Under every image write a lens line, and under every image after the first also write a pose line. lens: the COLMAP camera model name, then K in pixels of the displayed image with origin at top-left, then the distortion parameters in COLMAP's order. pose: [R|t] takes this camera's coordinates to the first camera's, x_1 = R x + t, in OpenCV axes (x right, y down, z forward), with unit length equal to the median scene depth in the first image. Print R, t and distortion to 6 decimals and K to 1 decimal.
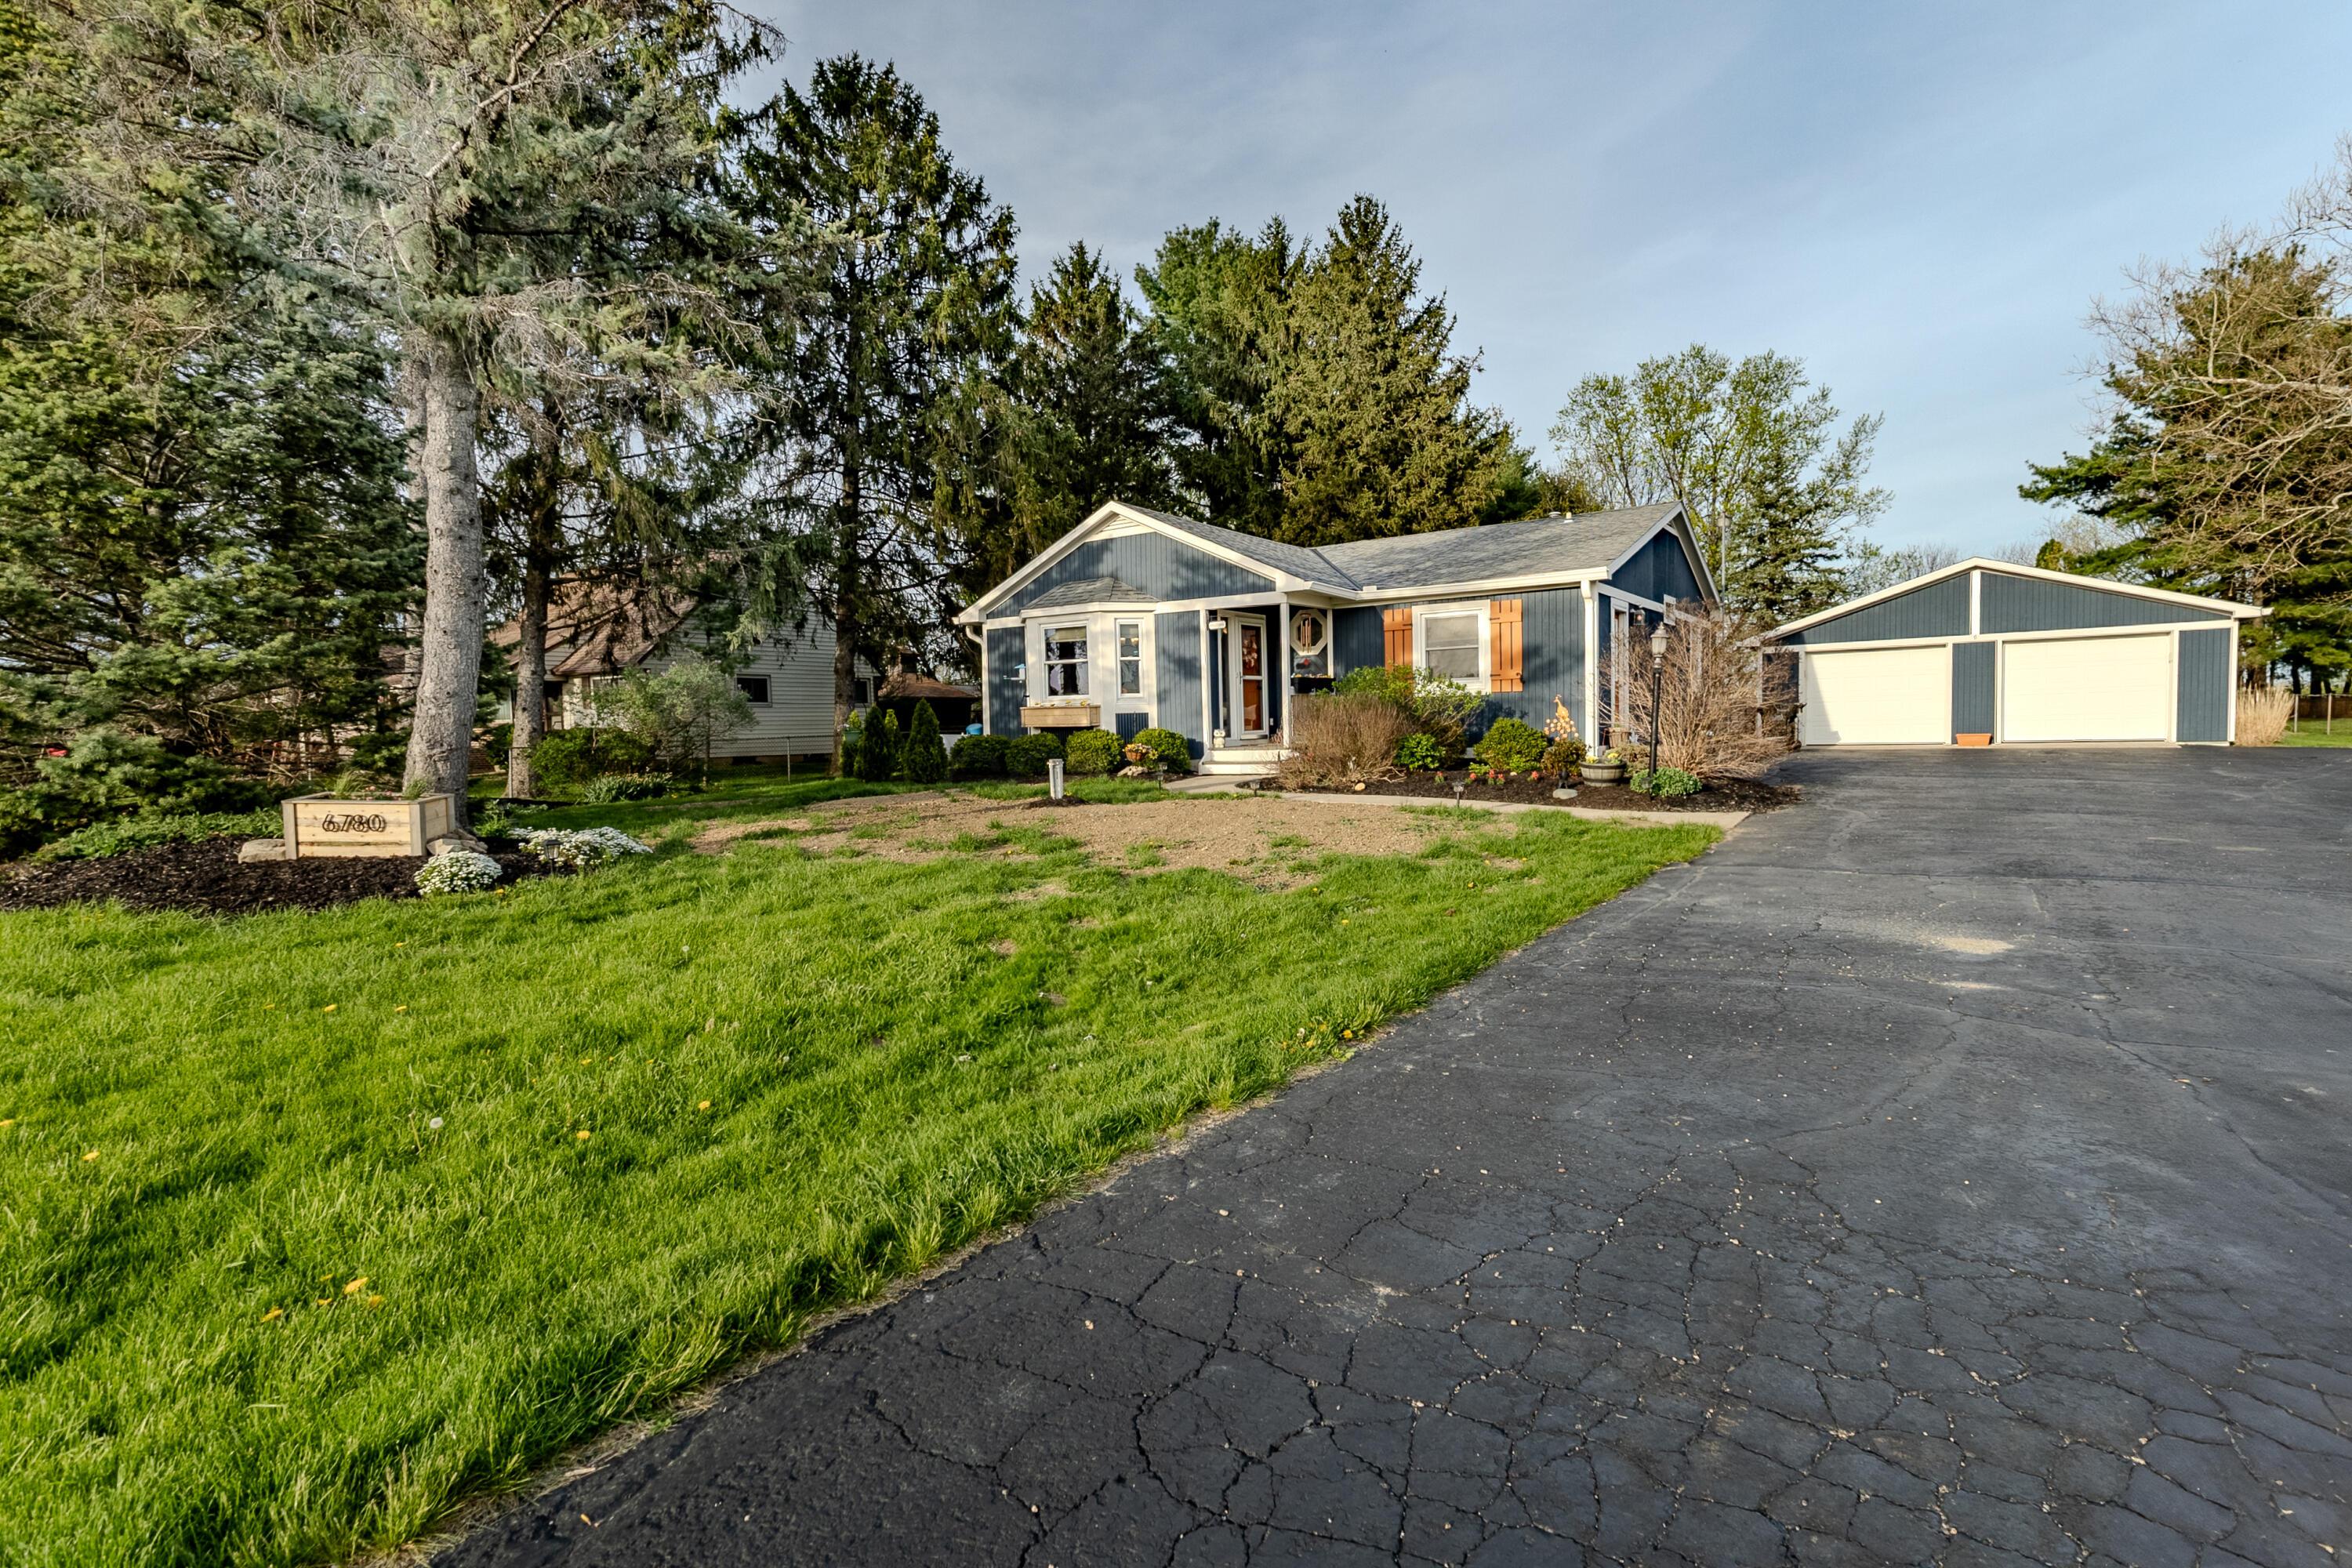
lens RADIAL K [[772.2, 0, 1176.0], [0, 772.2, 784.0], [0, 0, 1]] dist [0.000014, -0.000001]
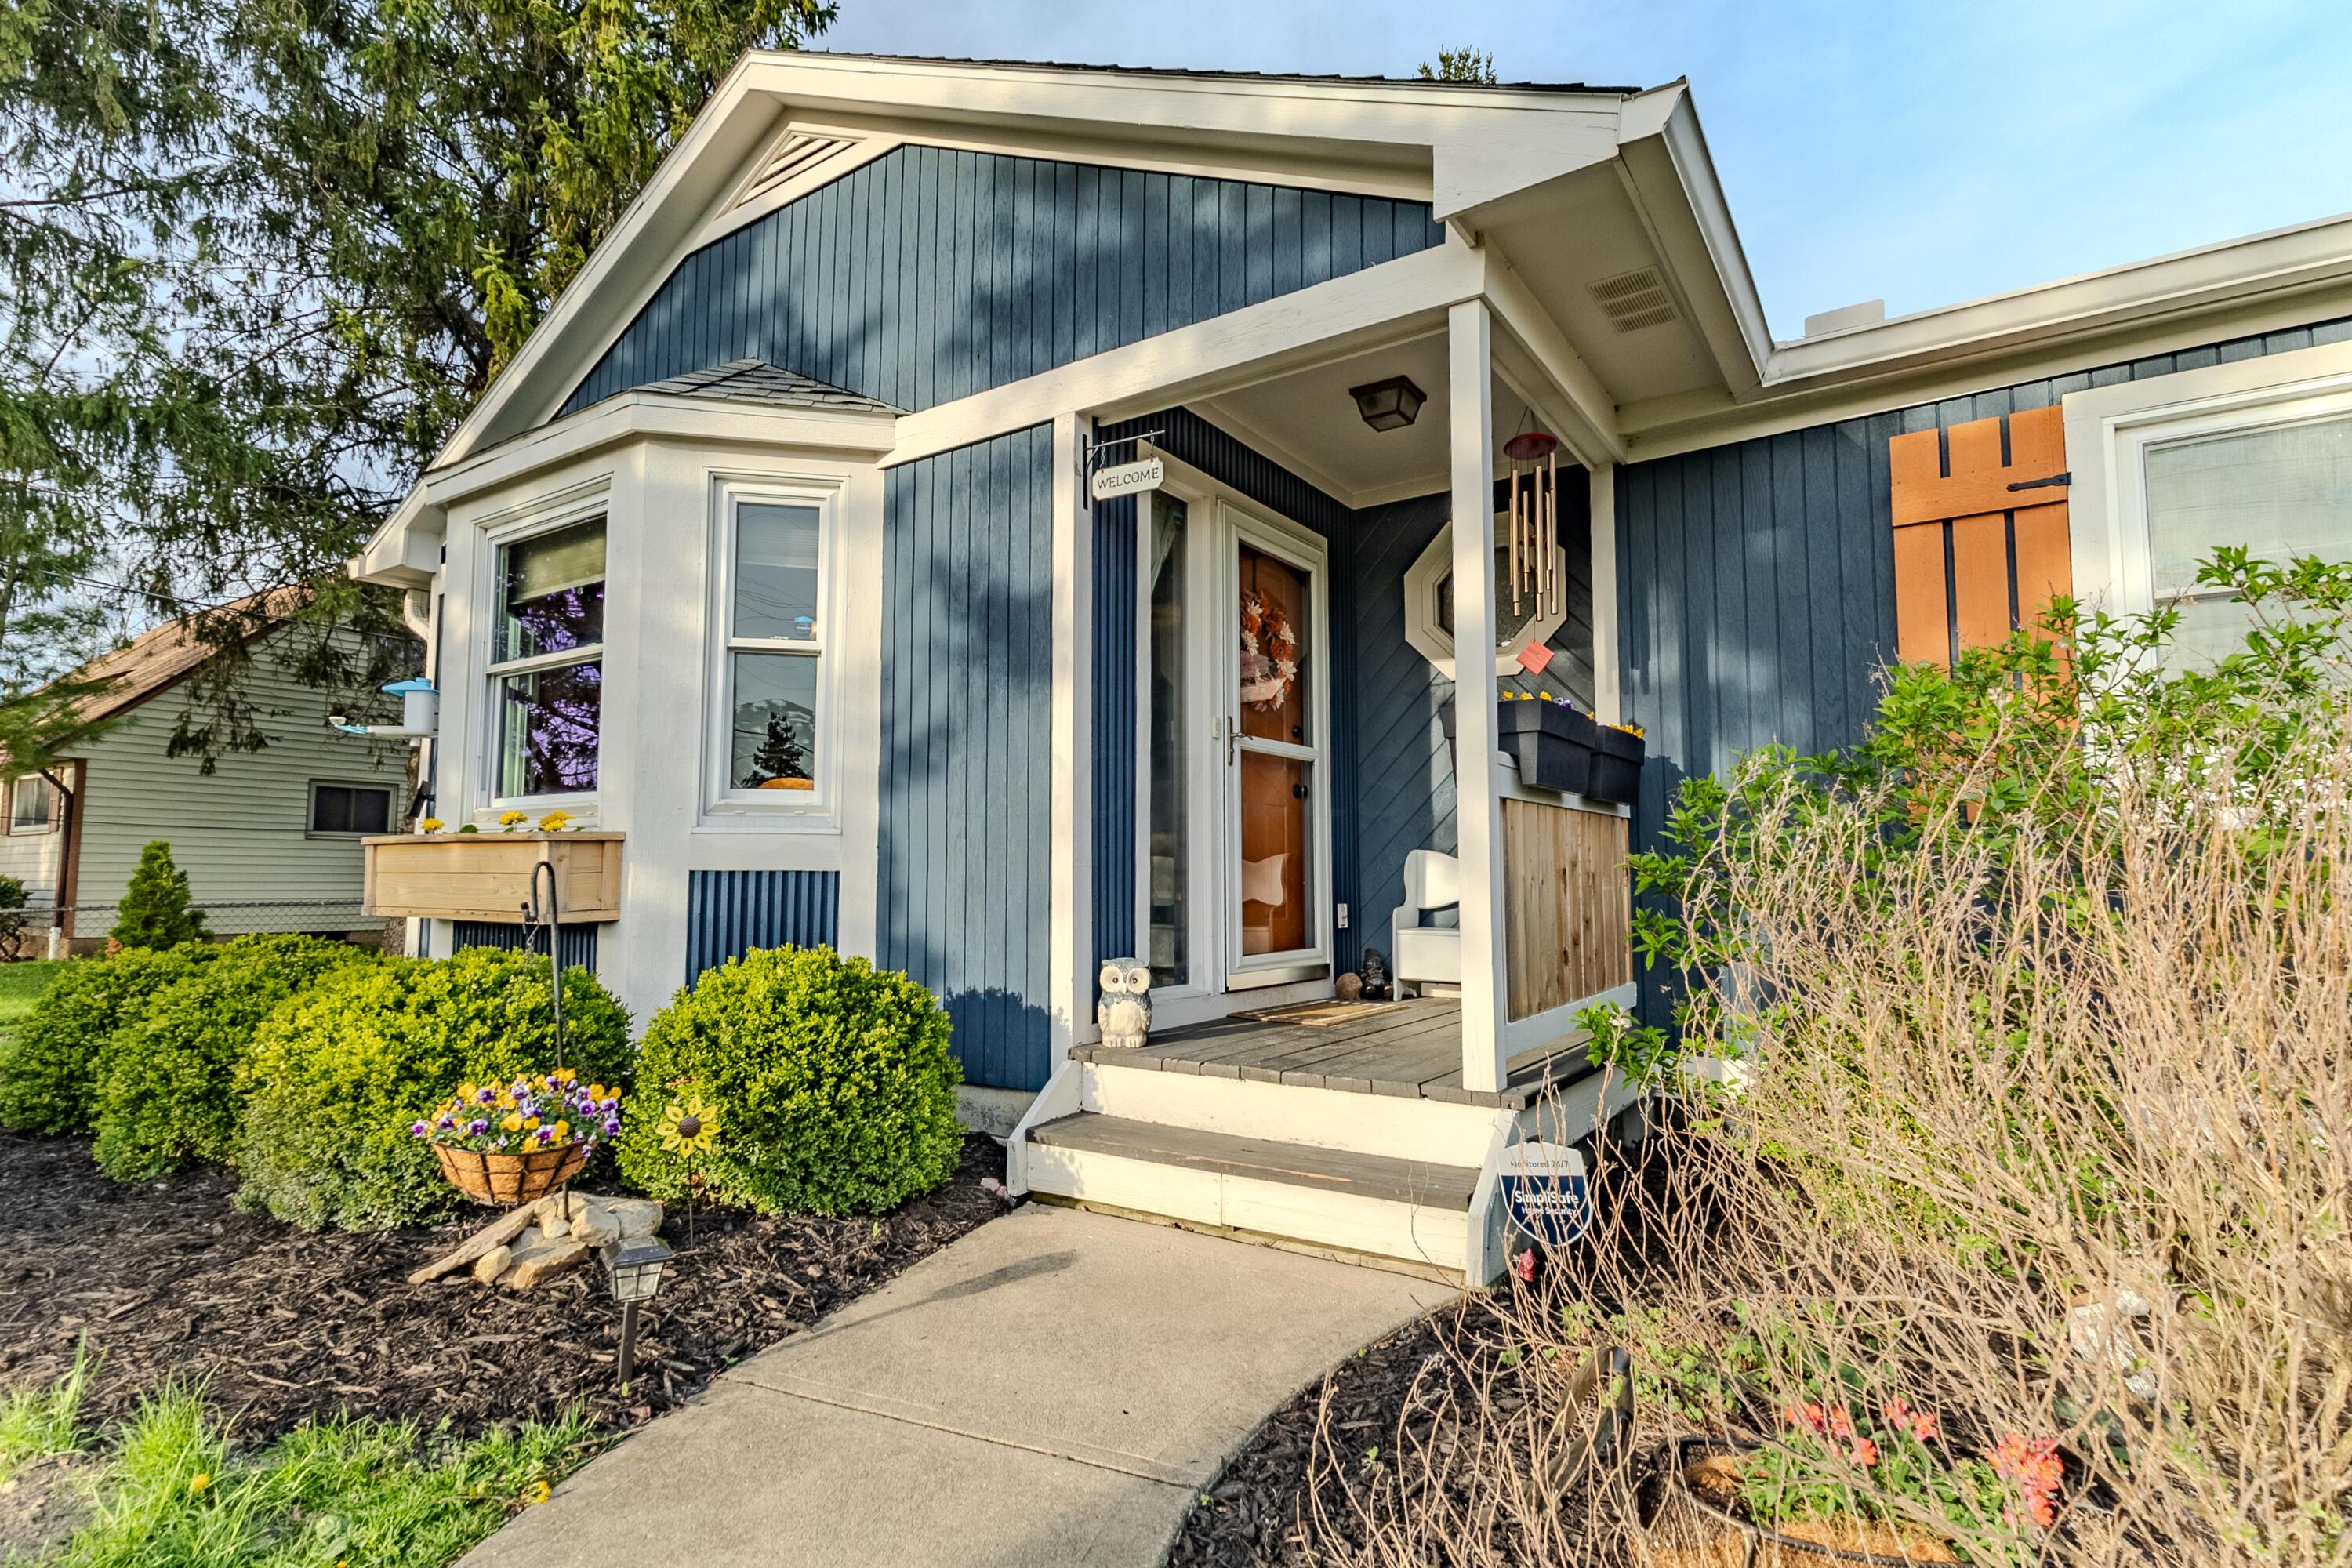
lens RADIAL K [[1161.6, 0, 1176.0], [0, 1161.6, 784.0], [0, 0, 1]] dist [0.000134, 0.000009]
pose [[0.998577, 0.035075, 0.040170, 0.052409], [-0.027307, 0.983325, -0.179798, -0.057446], [-0.045806, 0.178445, 0.982883, 0.652859]]
